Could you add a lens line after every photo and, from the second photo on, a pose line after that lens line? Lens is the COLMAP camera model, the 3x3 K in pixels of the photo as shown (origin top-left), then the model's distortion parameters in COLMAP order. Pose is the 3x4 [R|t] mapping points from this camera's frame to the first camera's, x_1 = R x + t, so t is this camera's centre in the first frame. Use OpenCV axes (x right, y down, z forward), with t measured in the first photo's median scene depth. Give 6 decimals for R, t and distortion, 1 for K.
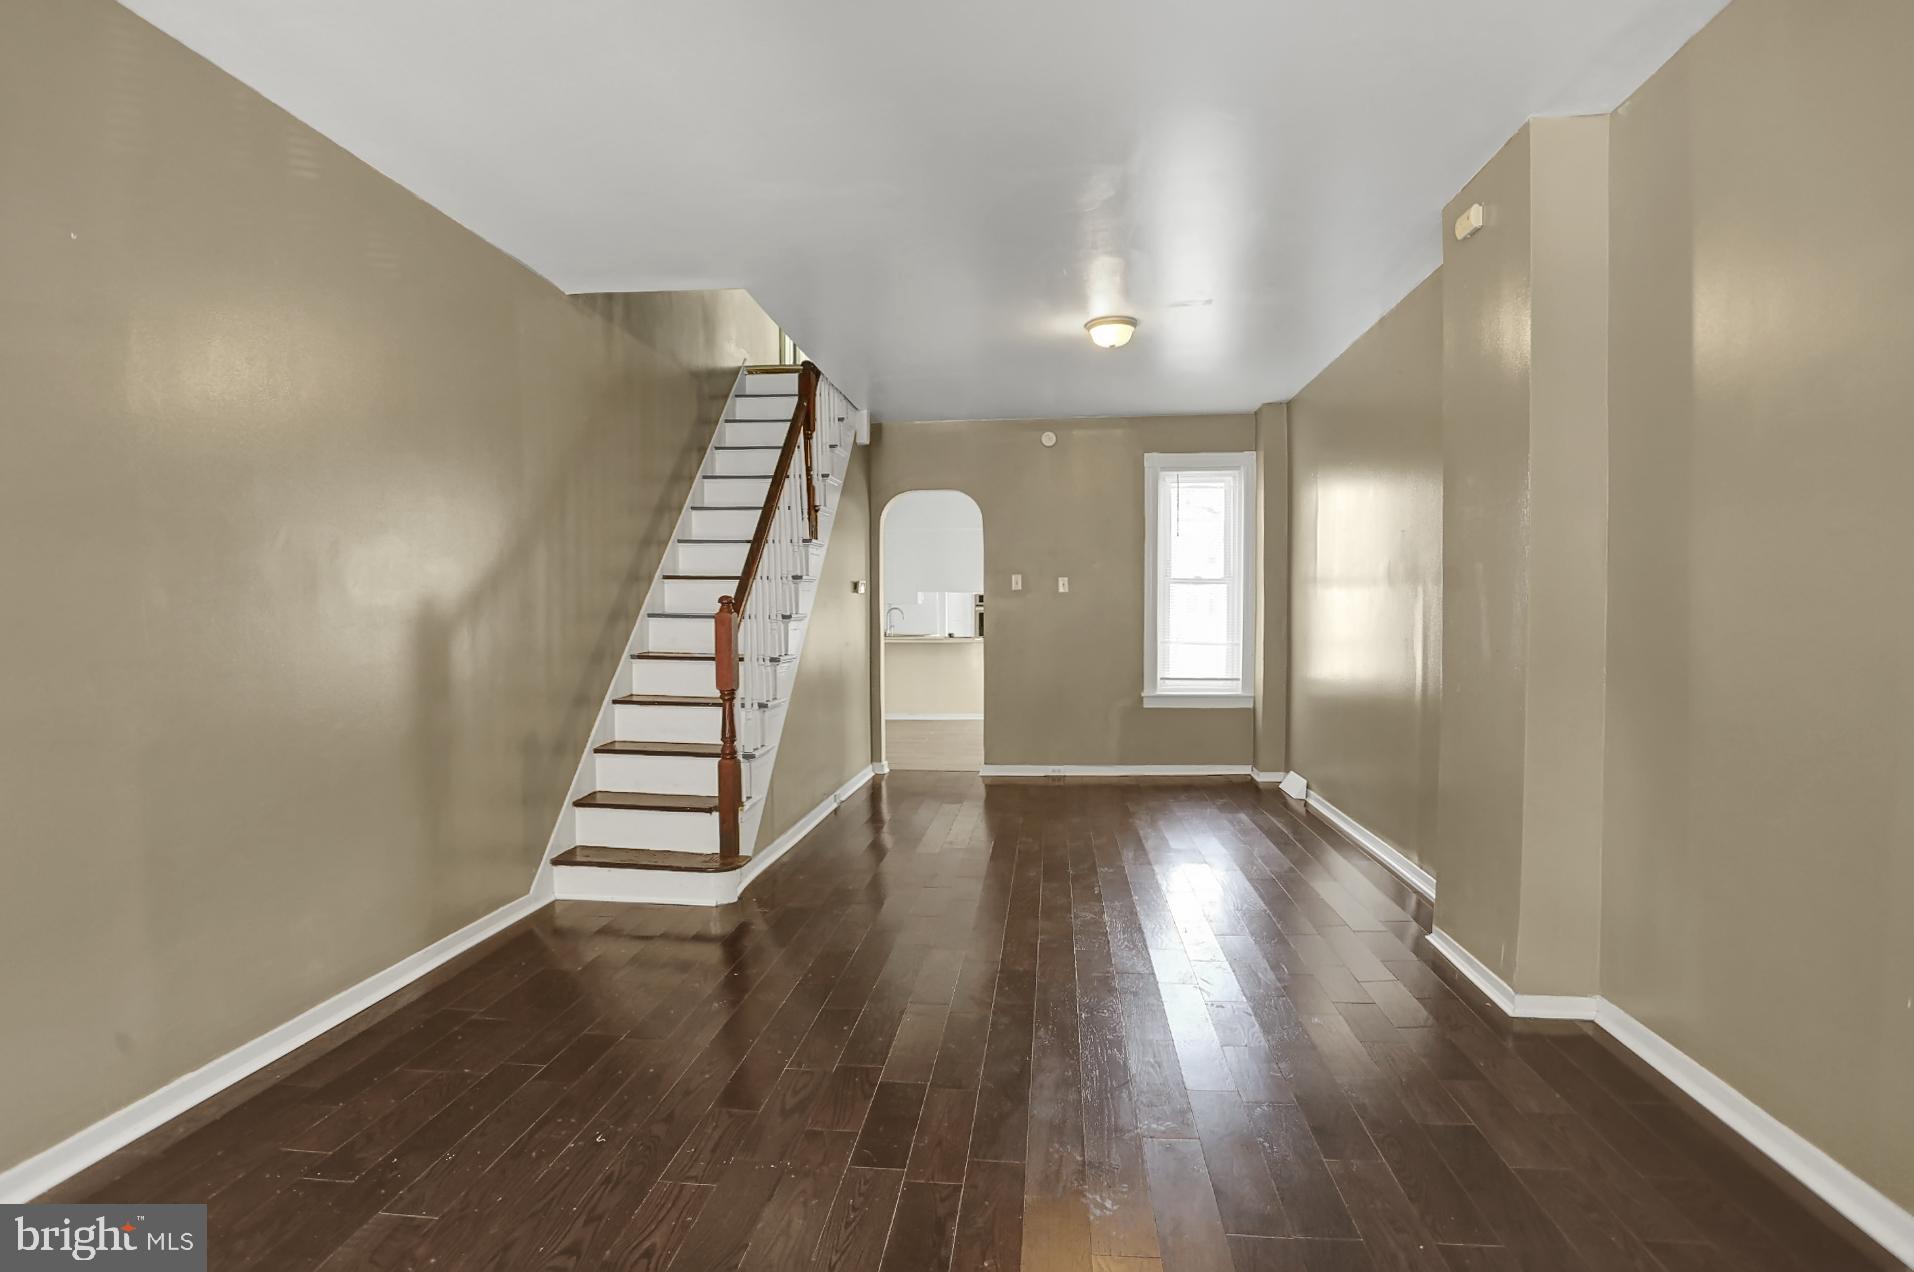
lens RADIAL K [[937.2, 0, 957.0], [0, 937.2, 636.0], [0, 0, 1]] dist [-0.072143, 0.030138]
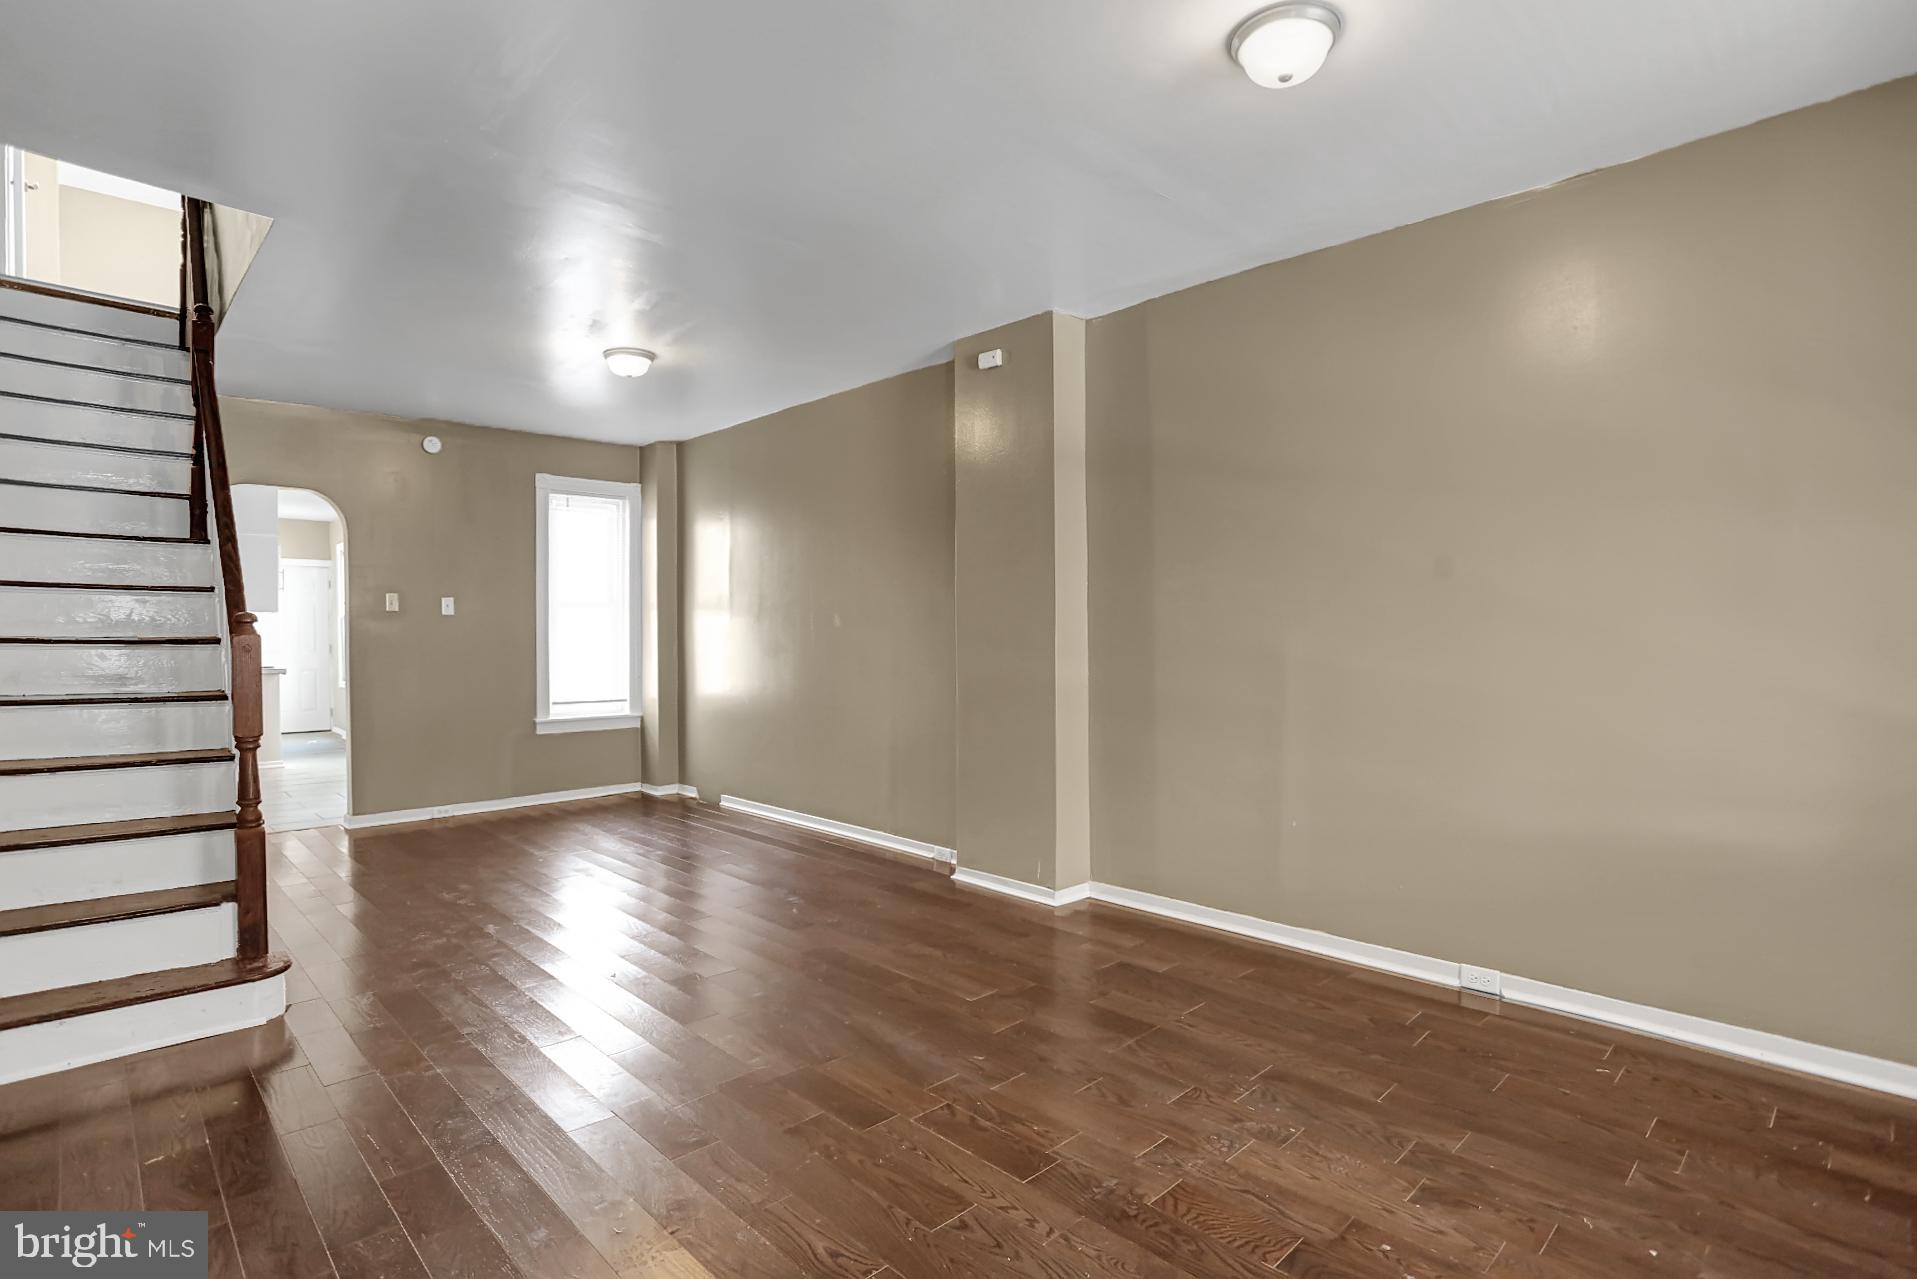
lens RADIAL K [[943.4, 0, 937.8], [0, 943.4, 624.6], [0, 0, 1]] dist [-0.061808, 0.030437]
pose [[0.656640, 0.008322, 0.754158, -0.296823], [0.020843, 0.999357, -0.029176, -0.000006], [-0.753916, 0.034877, 0.656045, 0.056344]]
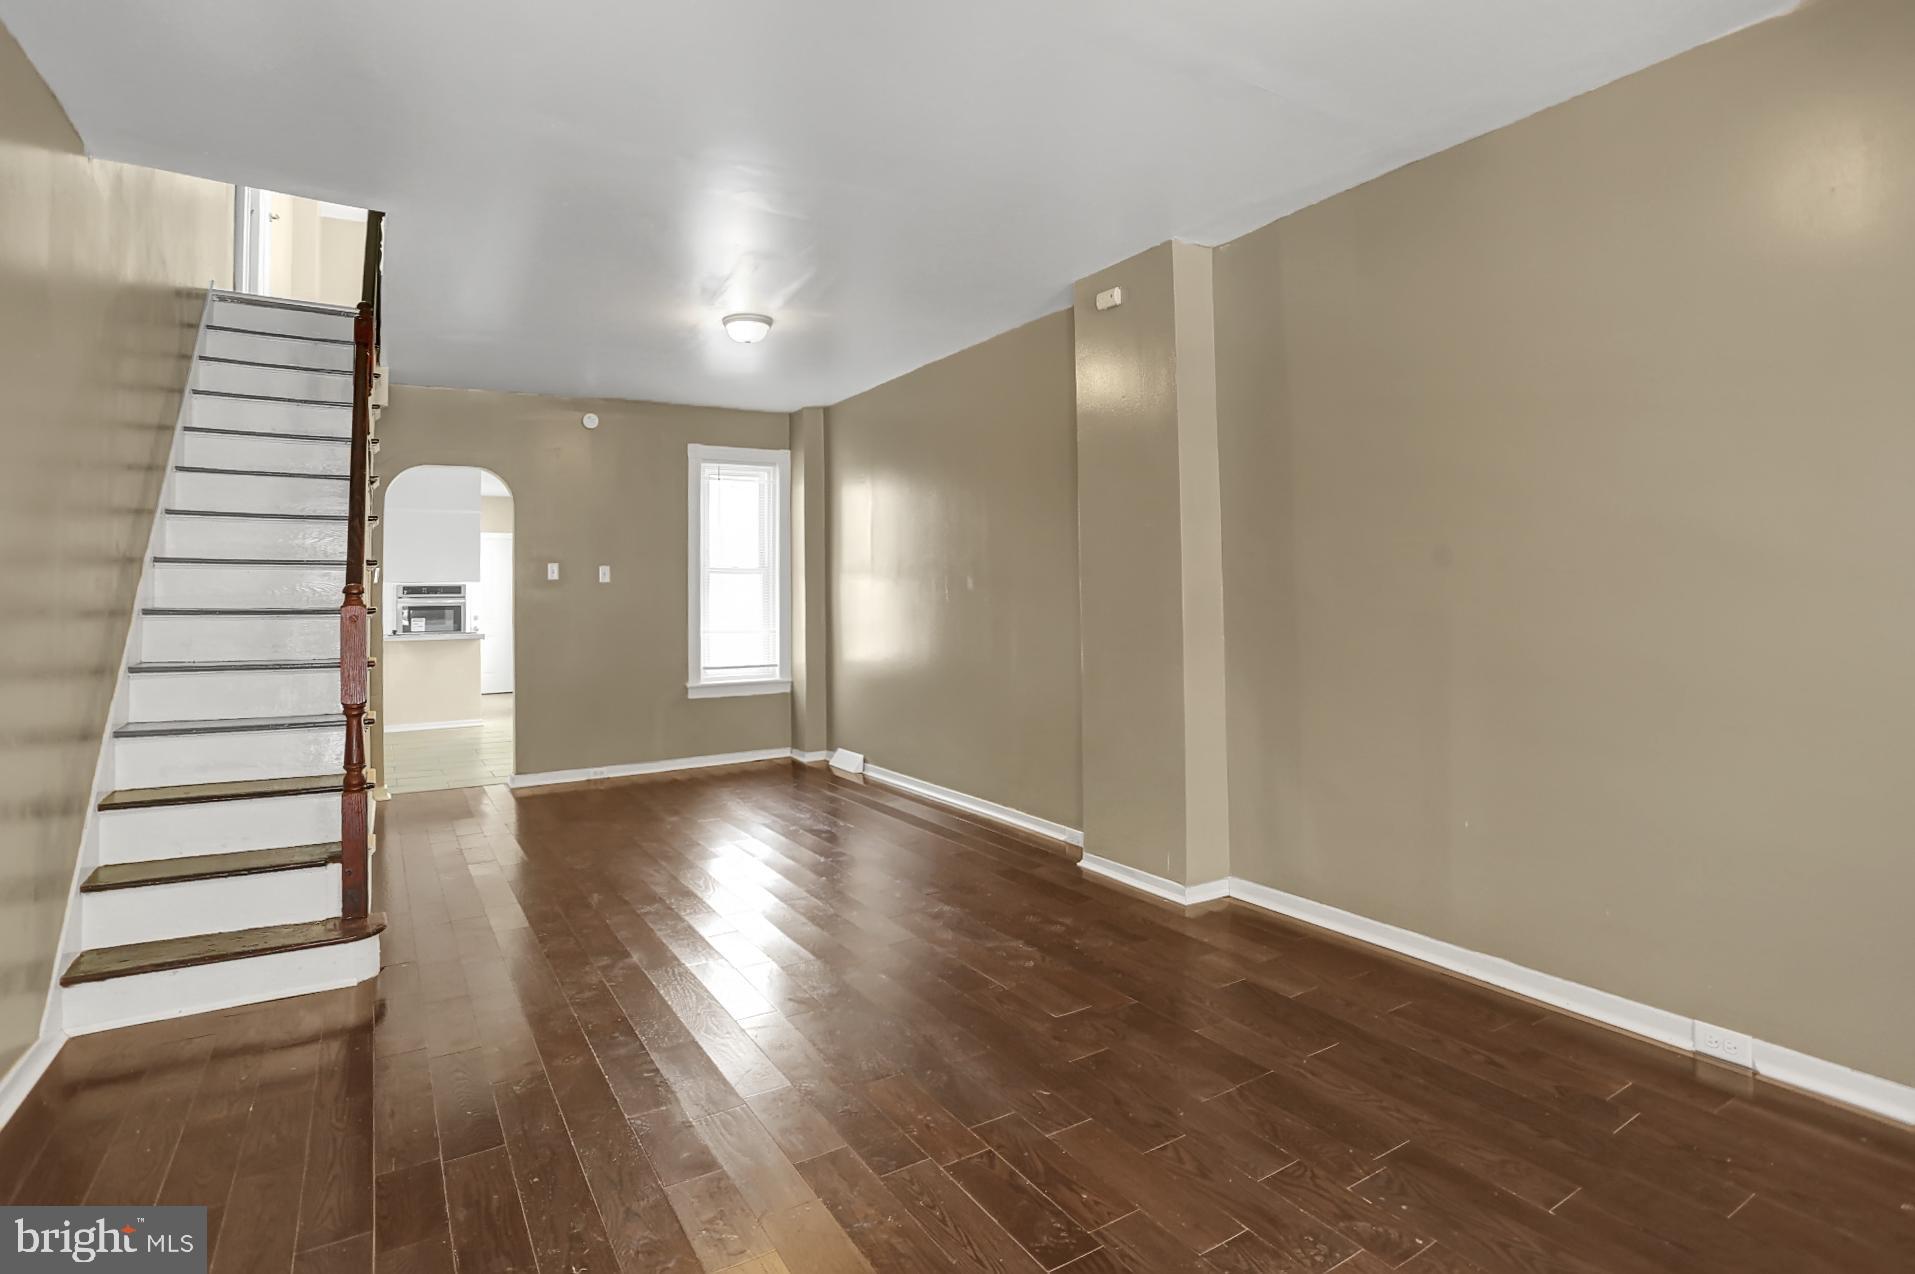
lens RADIAL K [[945.7, 0, 932.8], [0, 945.7, 539.8], [0, 0, 1]] dist [-0.046541, 0.014859]
pose [[0.803119, 0.027452, 0.595185, -0.218087], [0.027558, 0.996157, -0.083132, -0.000801], [-0.595181, 0.083167, 0.799277, 0.044608]]
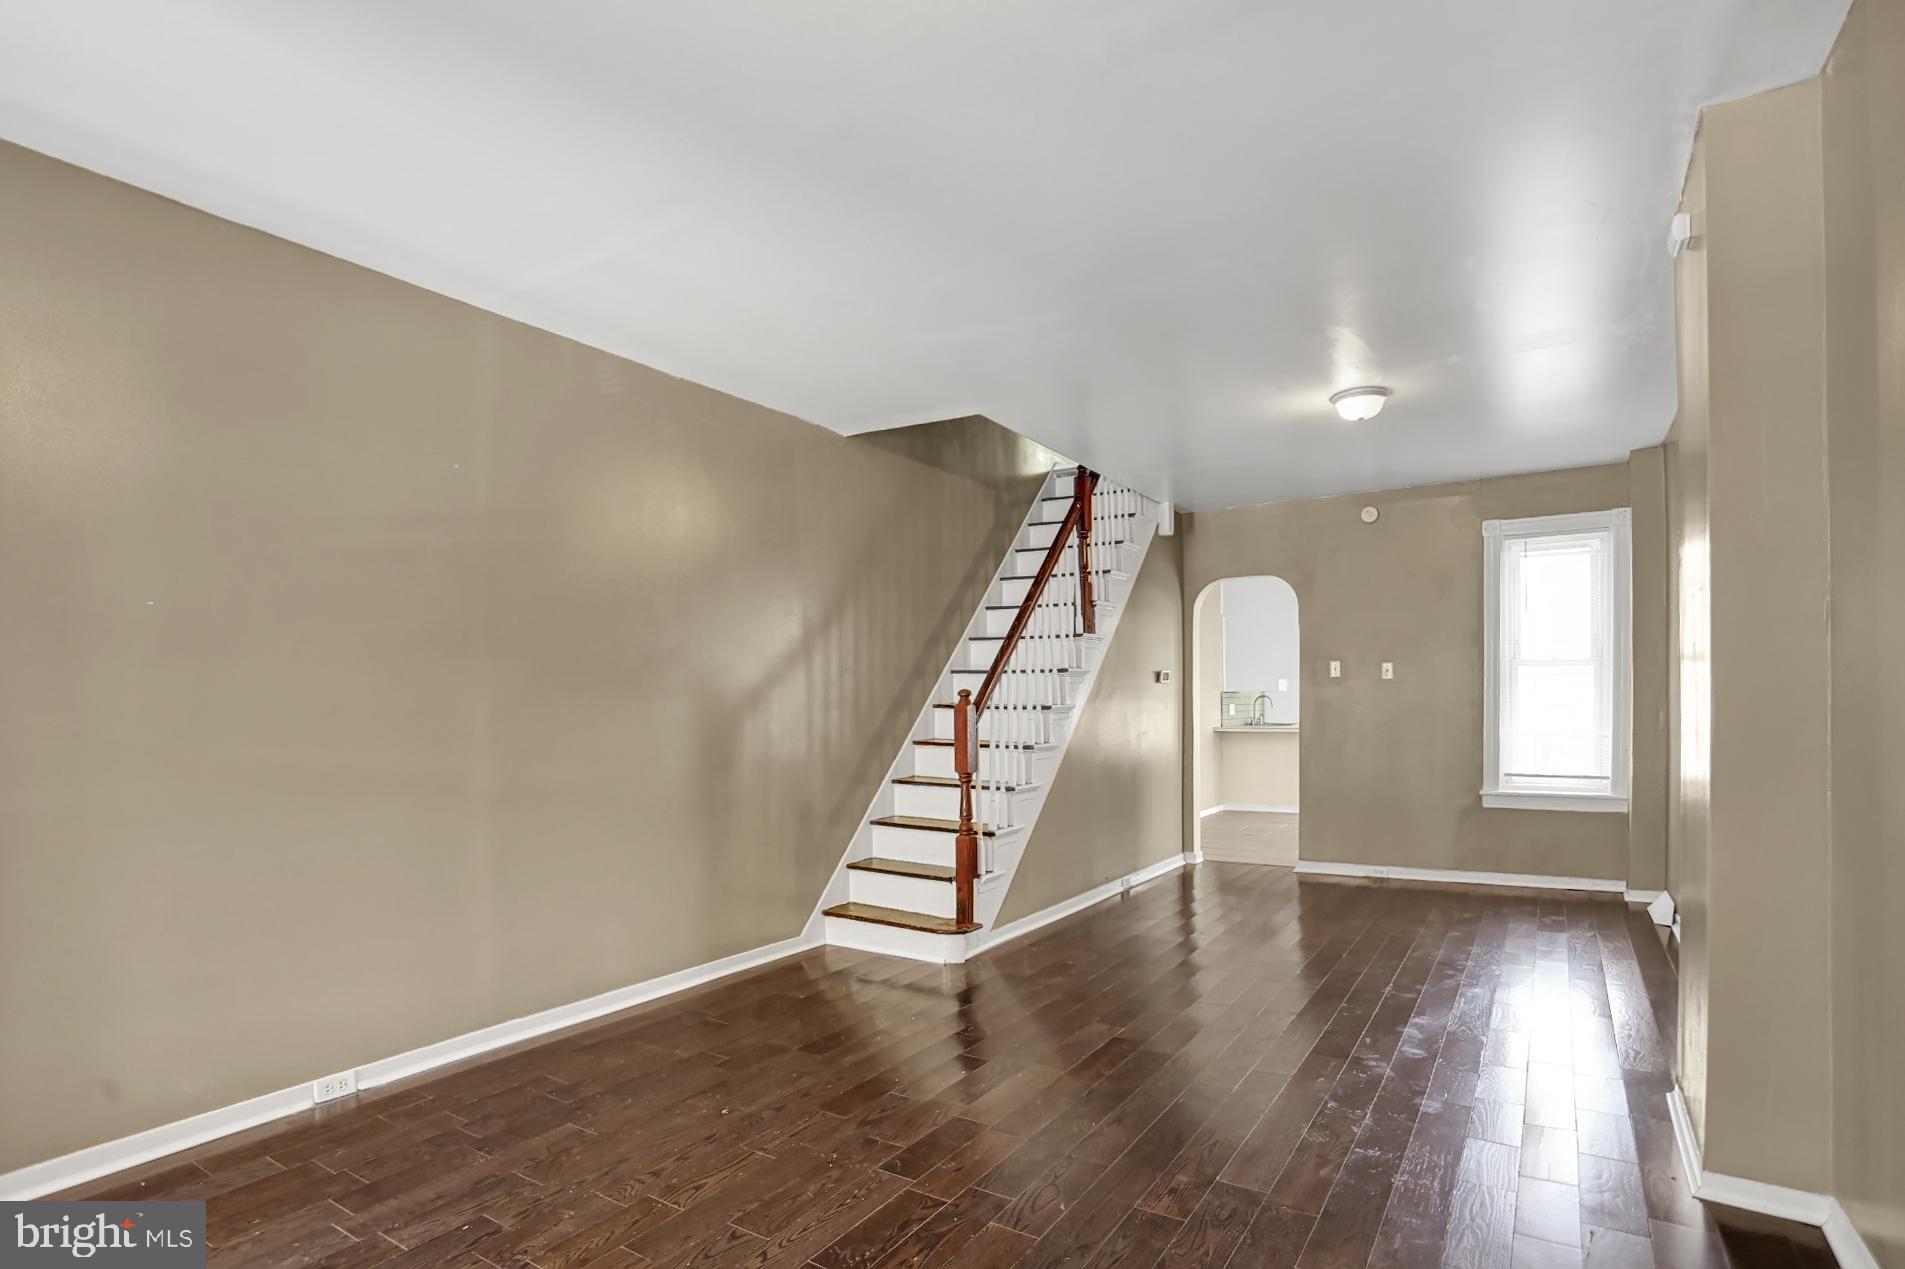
lens RADIAL K [[955.6, 0, 955.8], [0, 955.6, 704.0], [0, 0, 1]] dist [-0.093827, 0.045235]
pose [[0.892725, -0.003940, -0.450584, 0.174643], [-0.005081, 0.999810, -0.018809, -0.002346], [0.450573, 0.019081, 0.892536, -0.018509]]
